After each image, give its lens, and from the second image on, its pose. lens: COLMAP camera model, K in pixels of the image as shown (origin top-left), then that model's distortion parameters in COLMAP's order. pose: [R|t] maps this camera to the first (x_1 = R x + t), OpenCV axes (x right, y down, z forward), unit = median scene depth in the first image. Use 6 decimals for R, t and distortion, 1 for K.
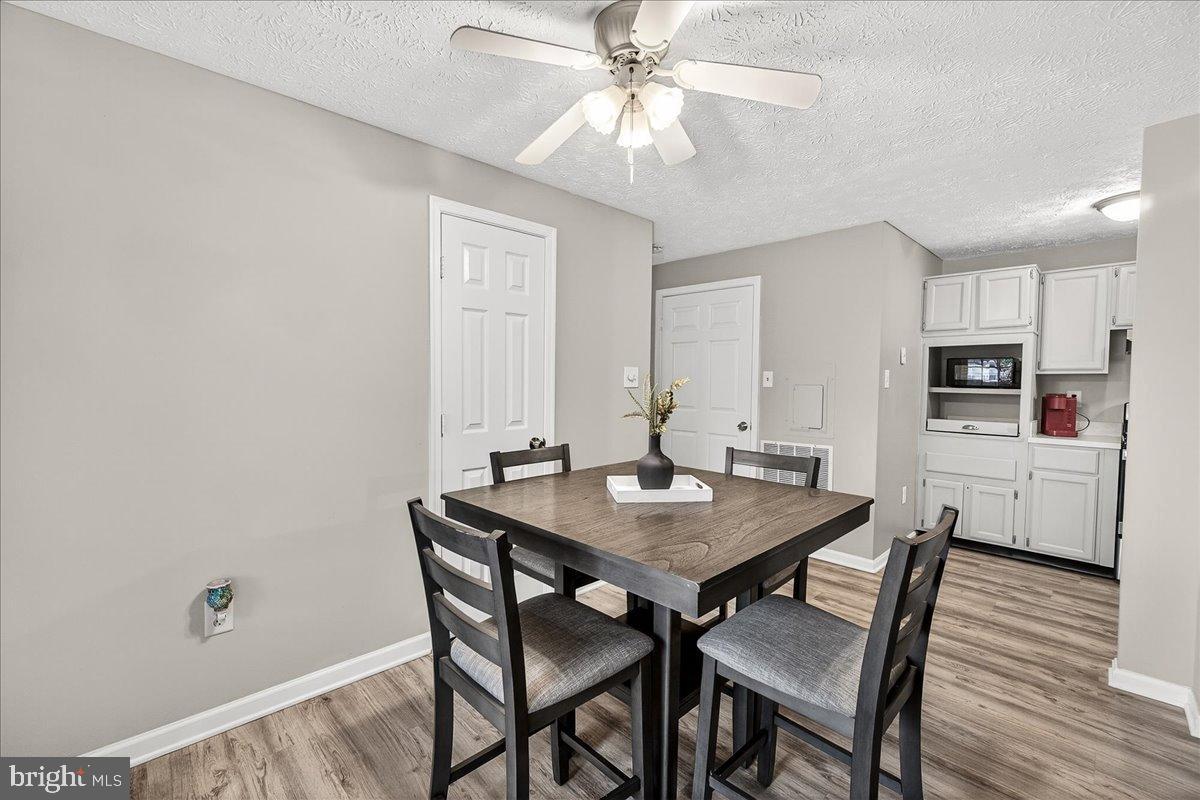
lens RADIAL K [[511.4, 0, 547.1], [0, 511.4, 390.7], [0, 0, 1]] dist [-0.015629, -0.000153]
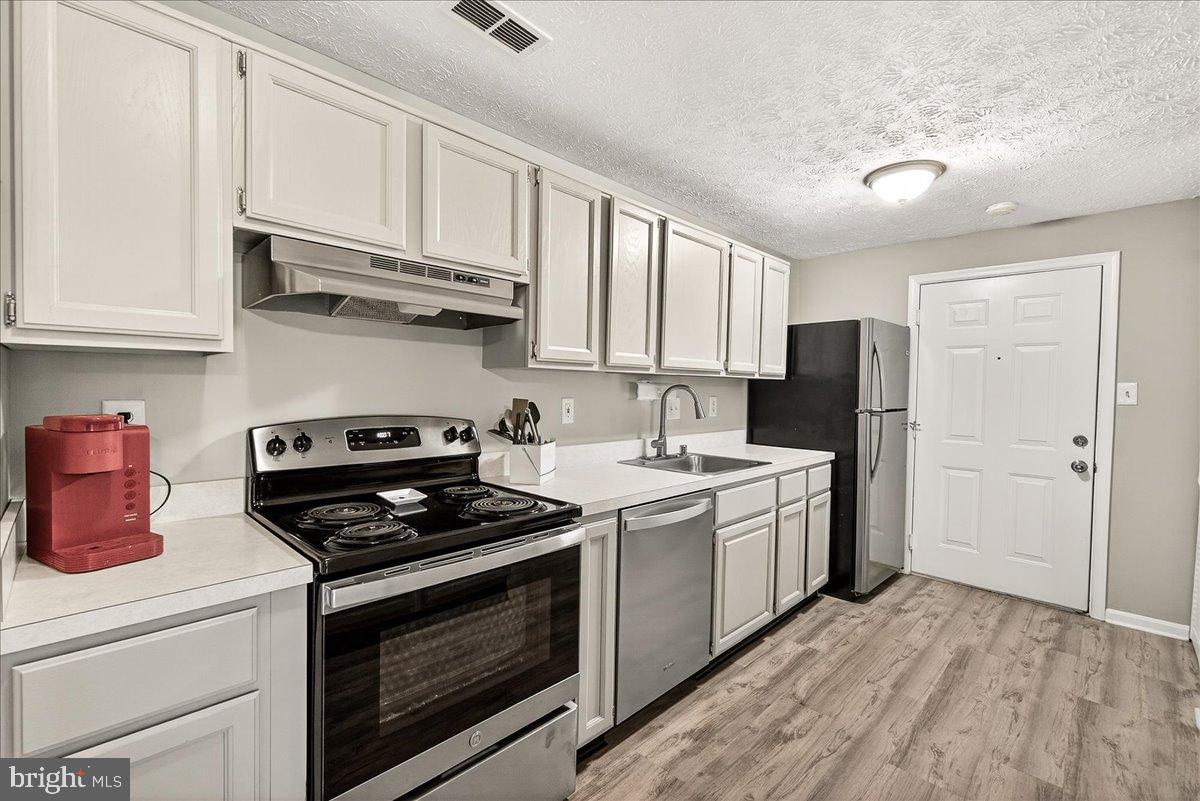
lens RADIAL K [[522.2, 0, 602.4], [0, 522.2, 400.3], [0, 0, 1]] dist [-0.000641, -0.000208]
pose [[-0.091089, -0.040980, 0.994999, 0.749720], [0.003502, 0.999134, 0.041471, -0.015177], [-0.995837, 0.007262, -0.090866, 0.795880]]
